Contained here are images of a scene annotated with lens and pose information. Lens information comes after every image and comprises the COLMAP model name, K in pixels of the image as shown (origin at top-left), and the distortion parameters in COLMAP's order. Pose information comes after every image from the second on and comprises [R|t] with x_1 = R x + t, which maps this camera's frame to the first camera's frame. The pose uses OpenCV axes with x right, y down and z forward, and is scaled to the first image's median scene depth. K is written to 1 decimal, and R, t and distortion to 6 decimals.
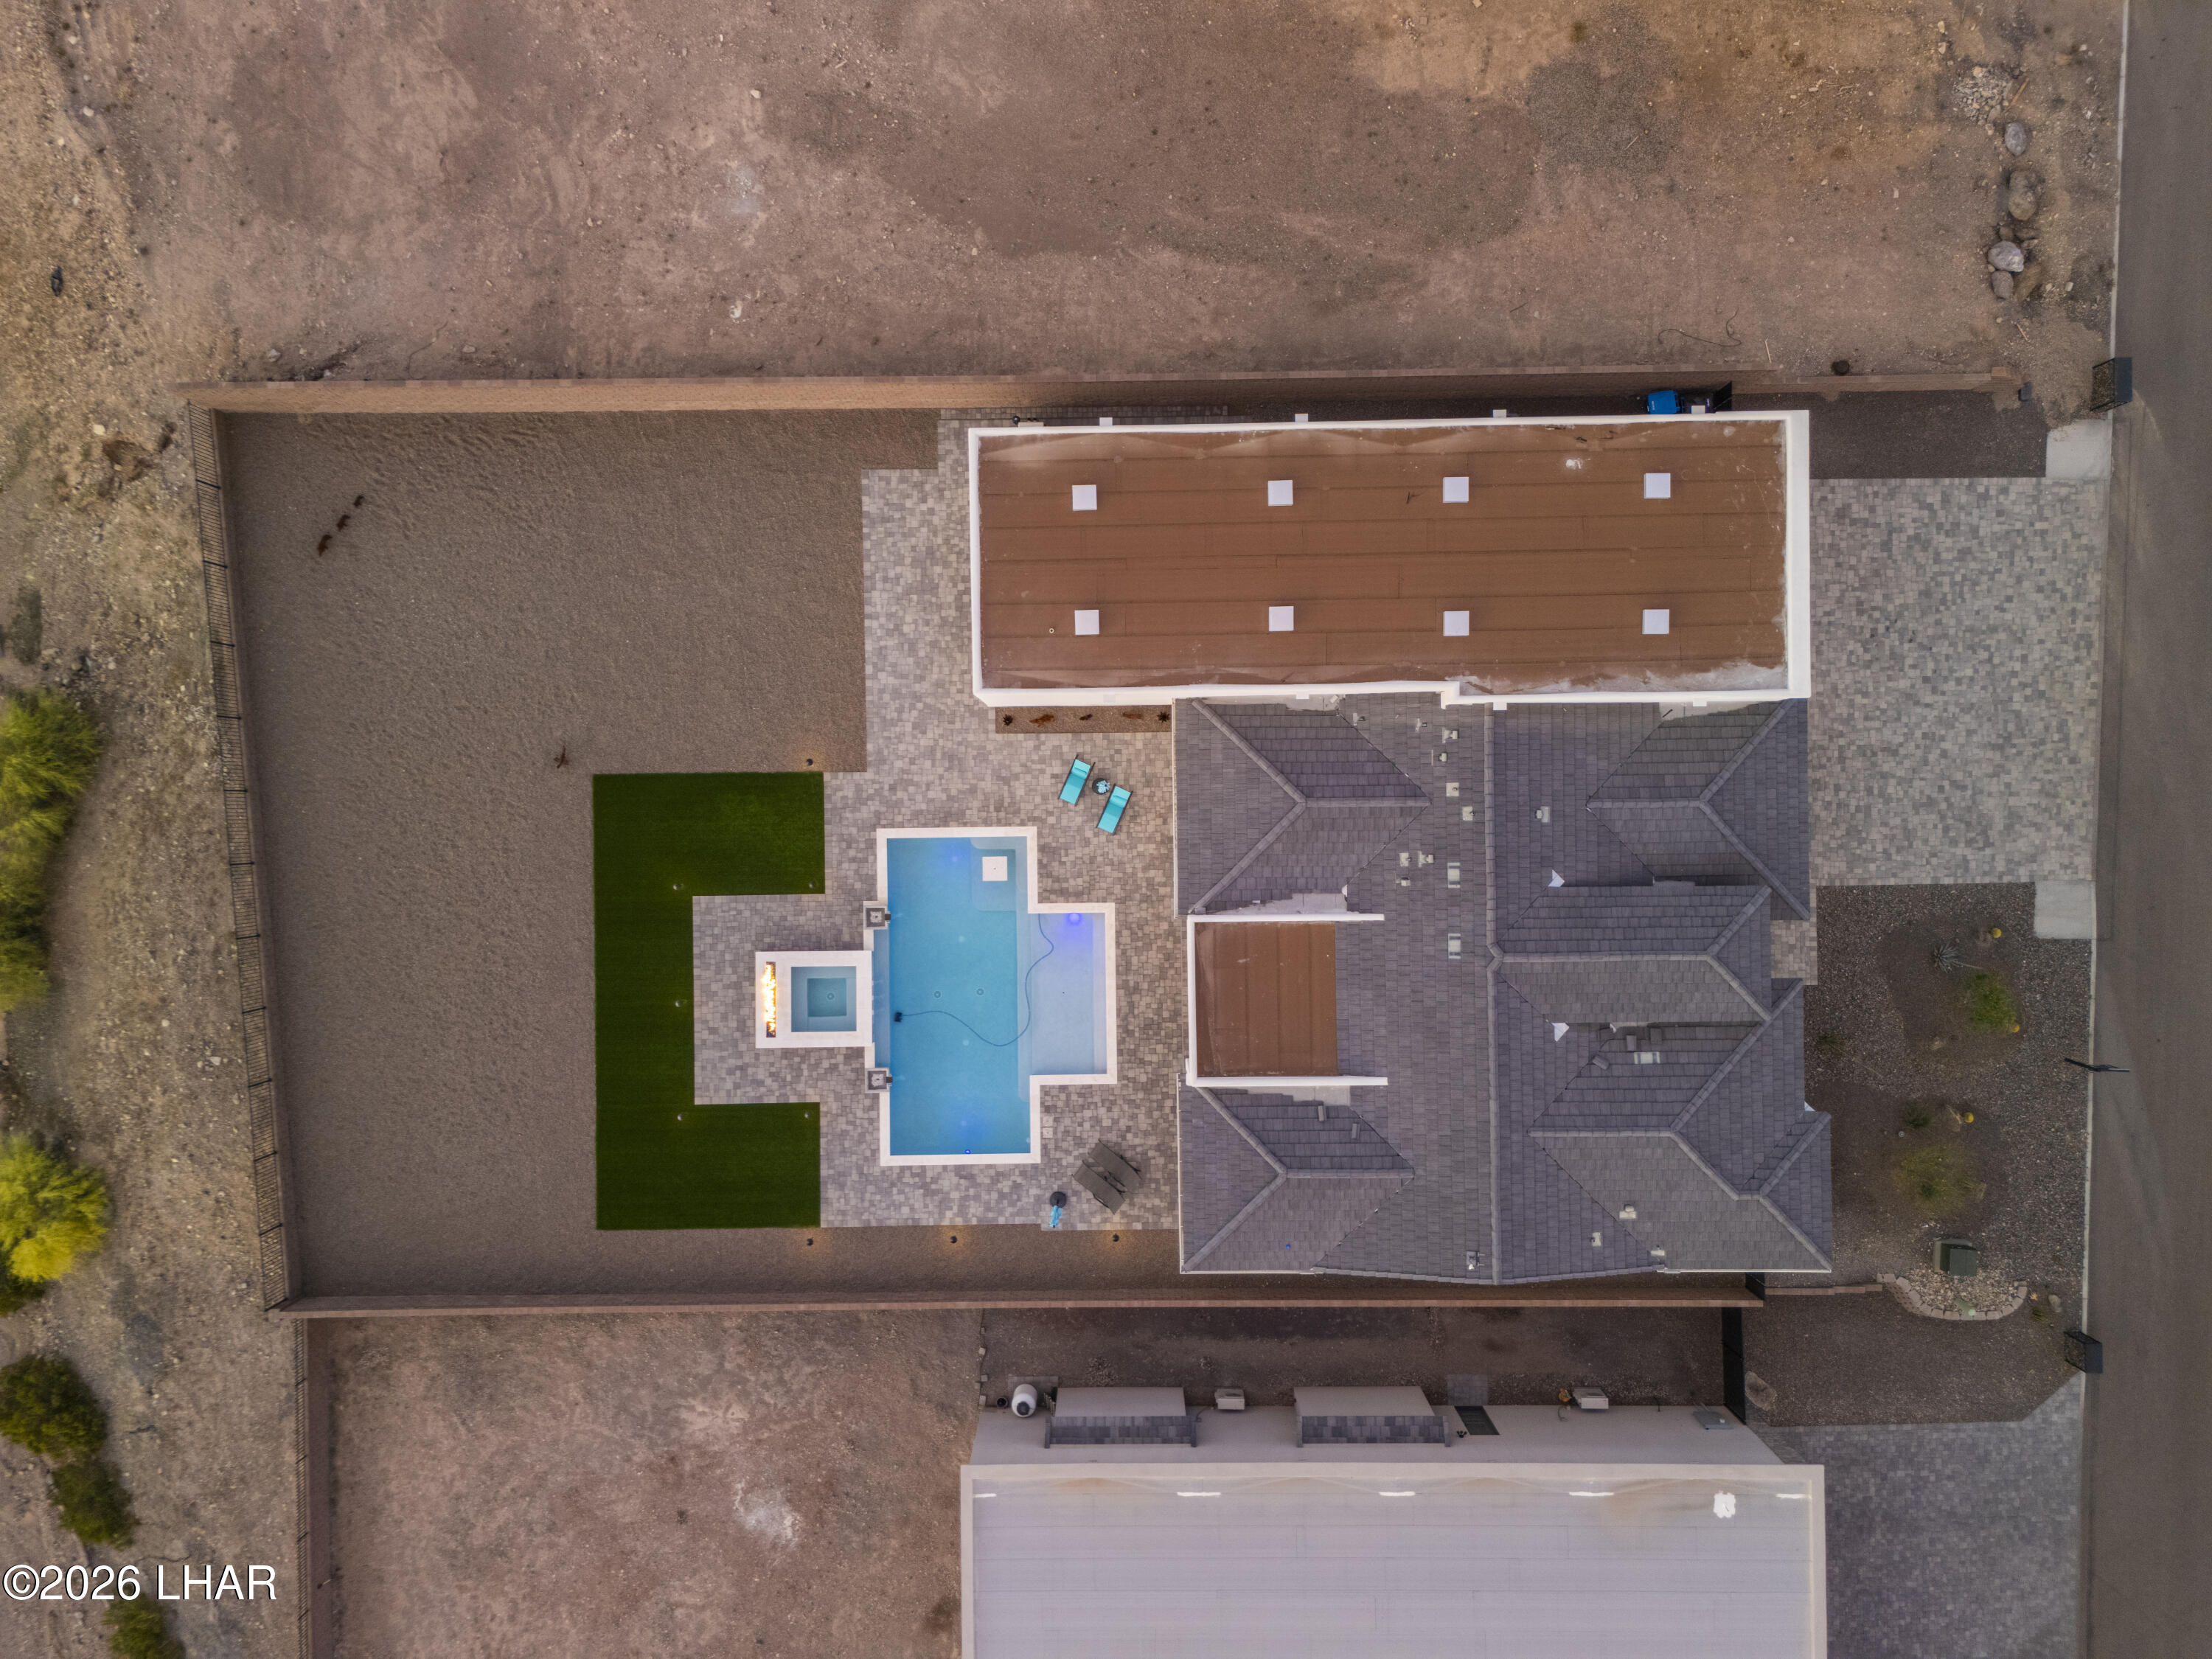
lens RADIAL K [[1619.1, 0, 1102.8], [0, 1619.1, 819.4], [0, 0, 1]] dist [0.080805, -0.076901]
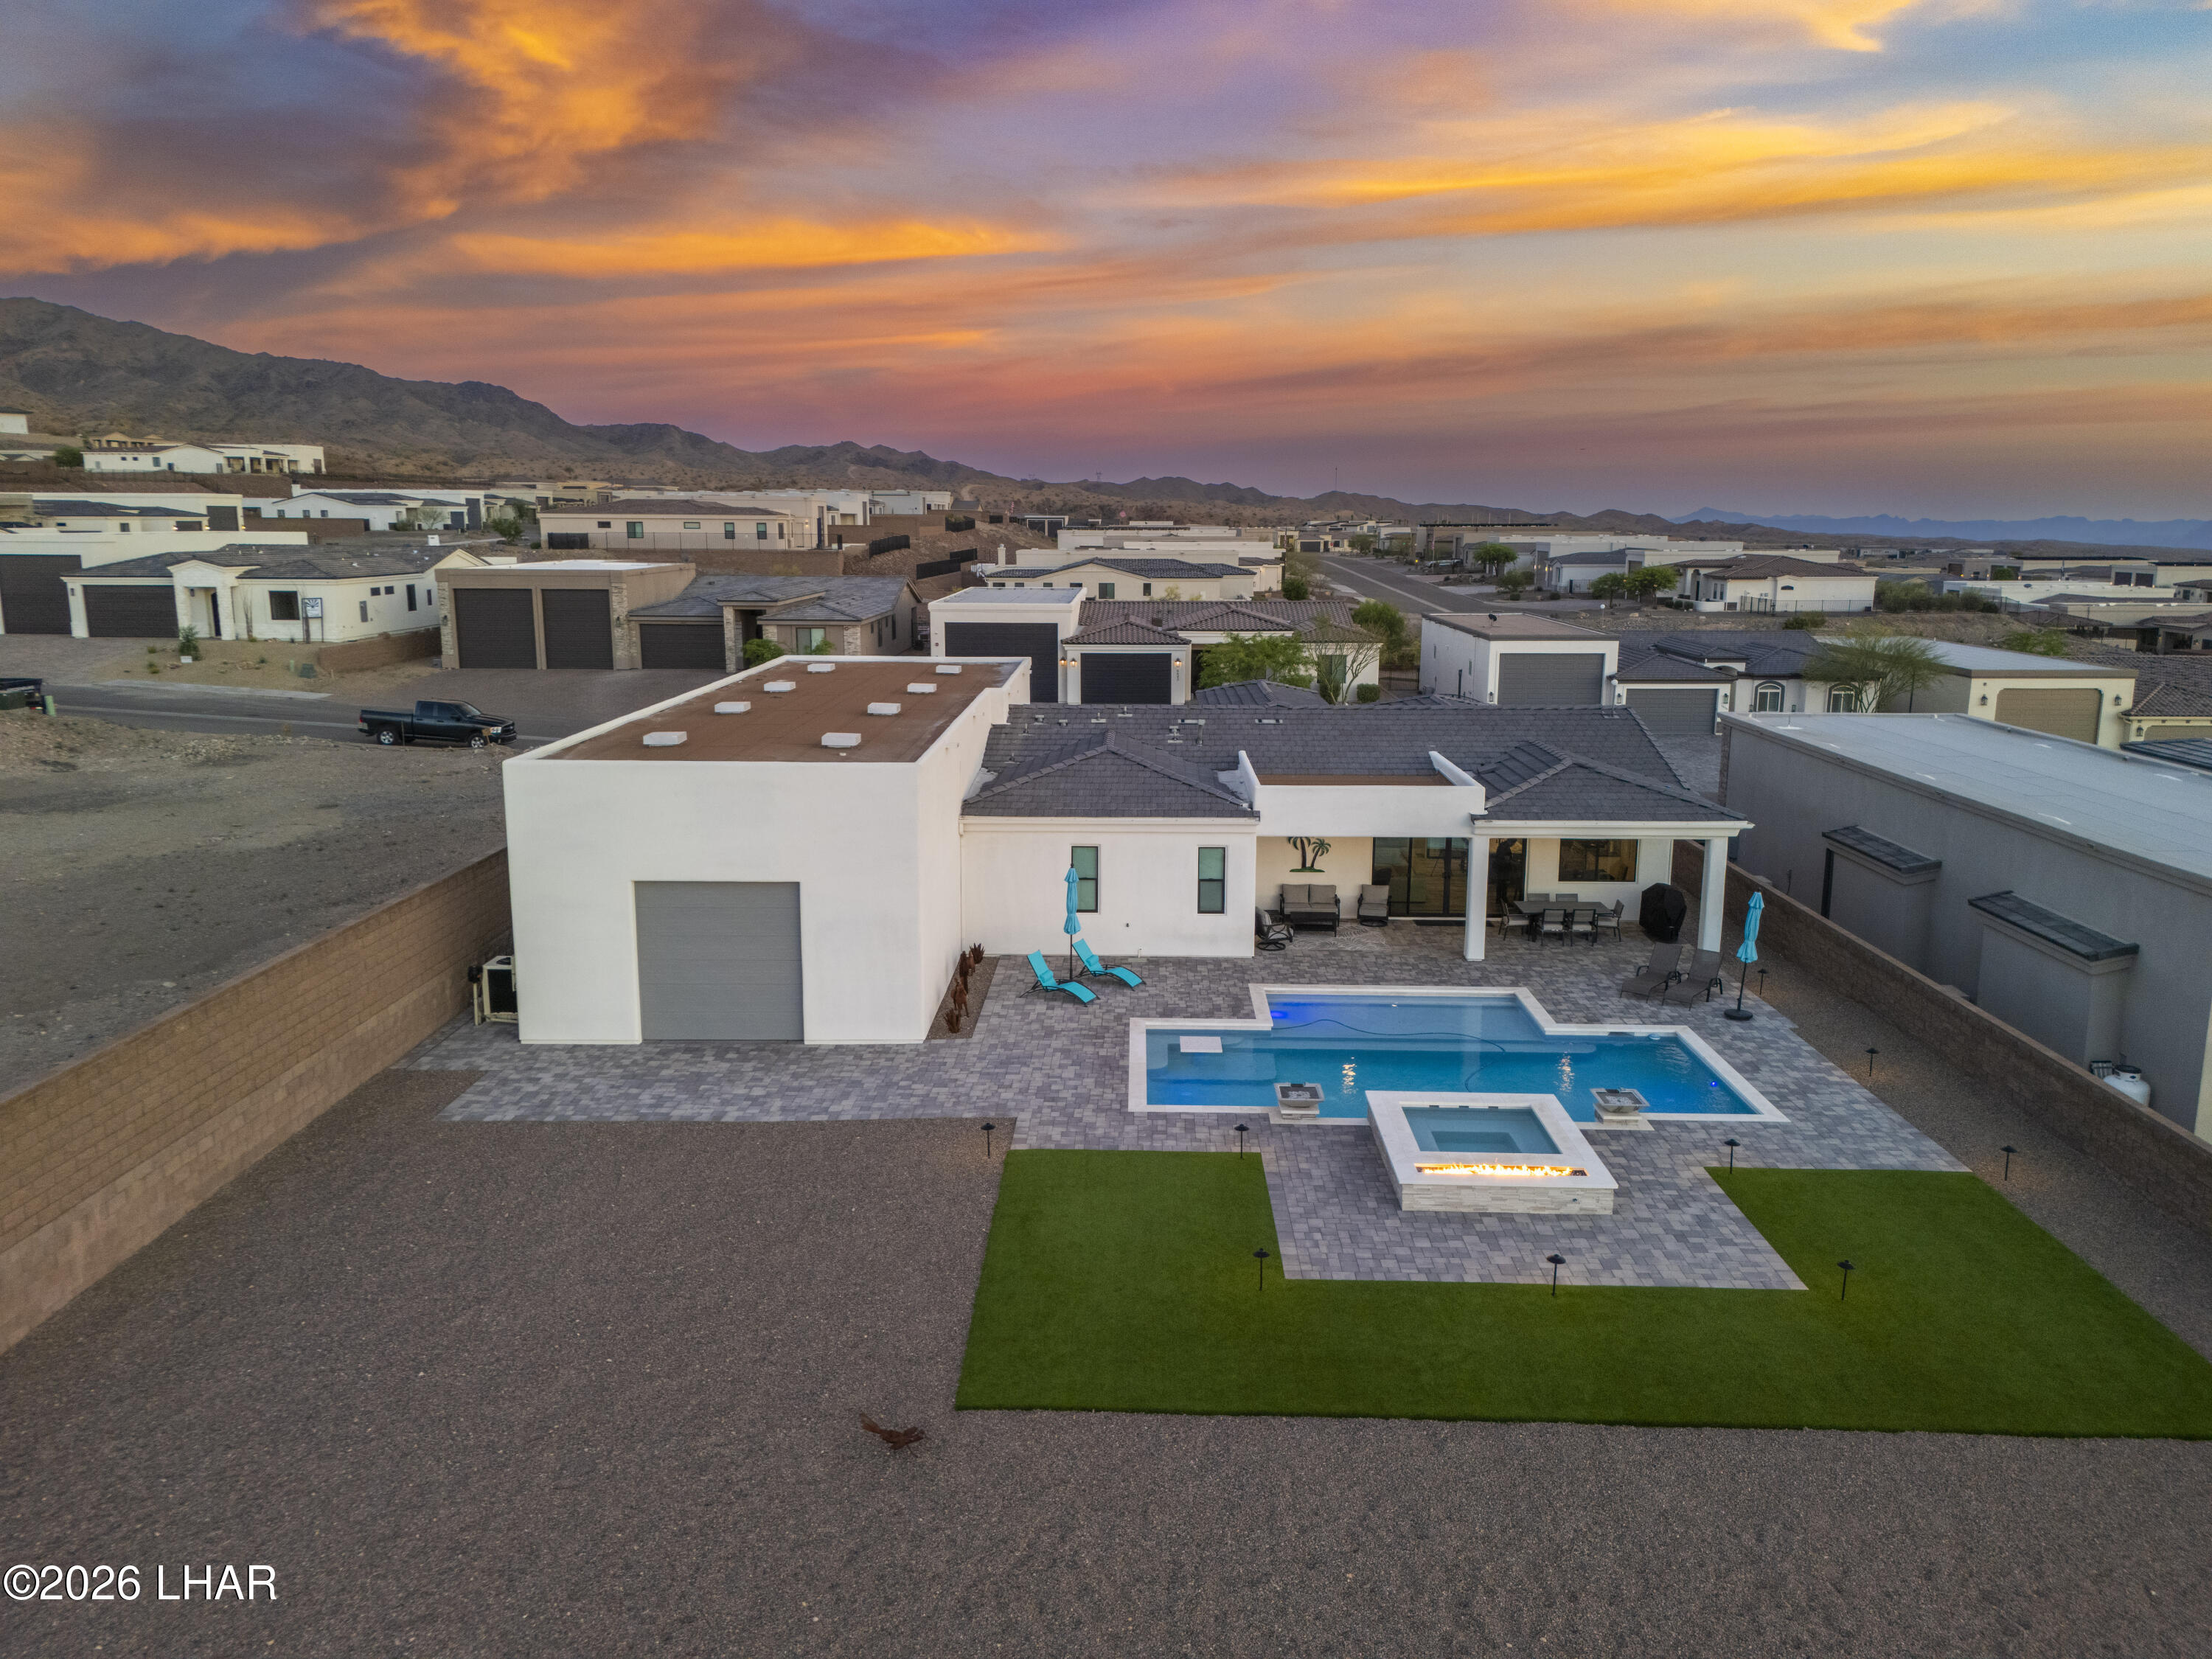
lens RADIAL K [[1619.1, 0, 1107.5], [0, 1619.1, 830.9], [0, 0, 1]] dist [0.080805, -0.076901]
pose [[0.034753, -0.181389, 0.982797, -0.632621], [0.999367, -0.001210, -0.035562, 0.017563], [0.007640, 0.983411, 0.181232, 0.816551]]
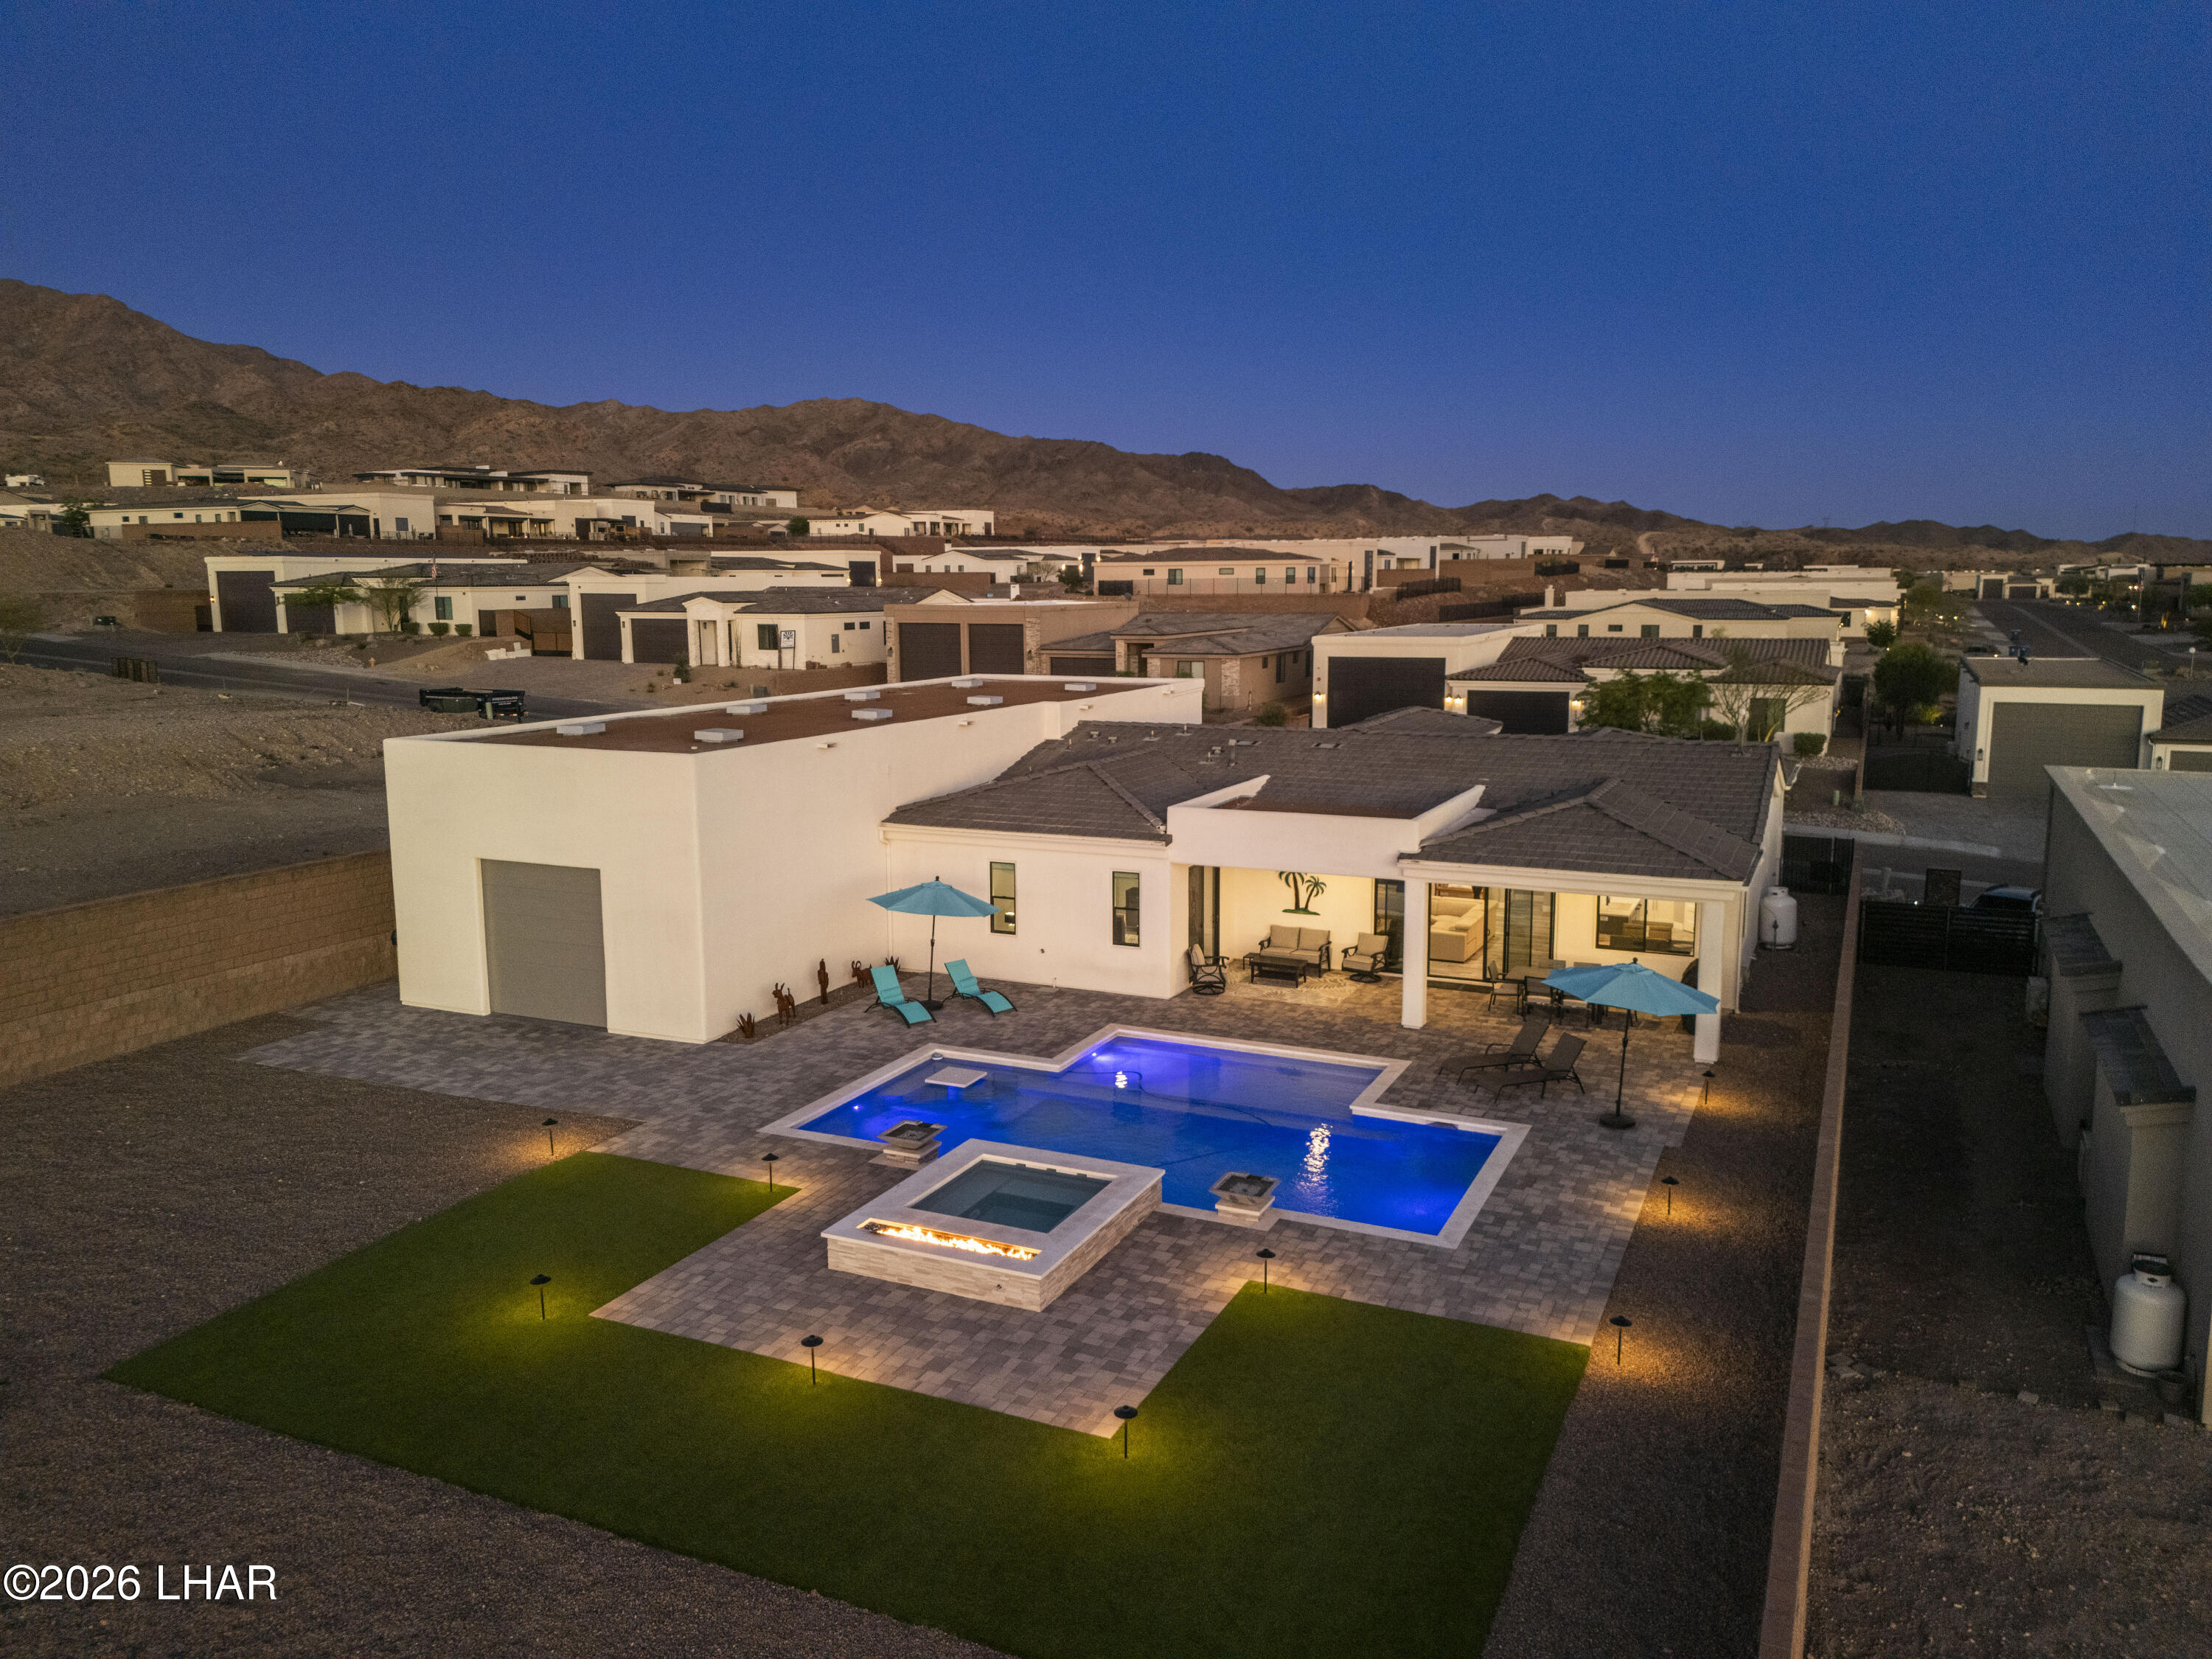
lens RADIAL K [[1619.1, 0, 1106.6], [0, 1619.1, 849.8], [0, 0, 1]] dist [0.080805, -0.076901]
pose [[0.434139, -0.145529, 0.889013, -0.510706], [0.900763, 0.056757, -0.430586, 0.301711], [0.012206, 0.987725, 0.155728, 0.842805]]
